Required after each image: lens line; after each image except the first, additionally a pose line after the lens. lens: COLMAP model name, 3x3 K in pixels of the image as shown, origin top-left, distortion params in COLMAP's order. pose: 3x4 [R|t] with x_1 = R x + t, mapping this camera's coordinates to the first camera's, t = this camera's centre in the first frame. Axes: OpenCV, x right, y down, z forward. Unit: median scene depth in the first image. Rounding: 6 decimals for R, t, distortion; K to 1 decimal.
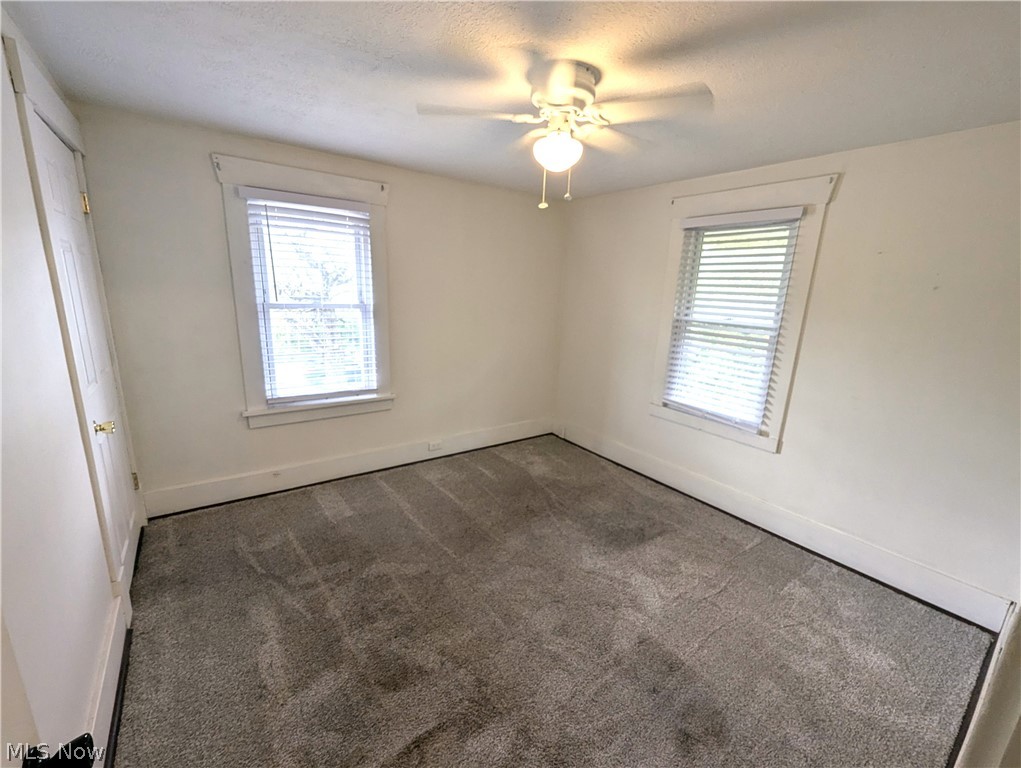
lens RADIAL K [[430.6, 0, 506.4], [0, 430.6, 389.4], [0, 0, 1]] dist [-0.000465, -0.000444]
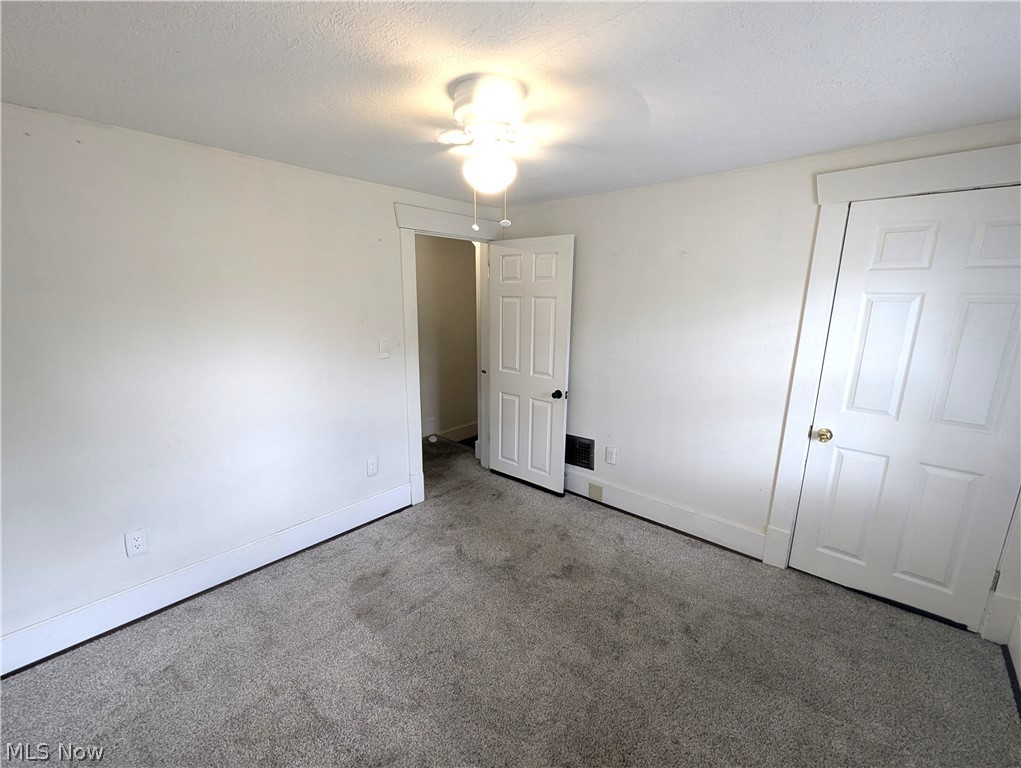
lens RADIAL K [[430.6, 0, 506.4], [0, 430.6, 389.4], [0, 0, 1]] dist [-0.000465, -0.000444]
pose [[-0.975222, 0.005595, -0.221158, 0.175797], [-0.091194, 0.900627, 0.424916, -0.325259], [0.201559, 0.434556, -0.877801, 1.230596]]
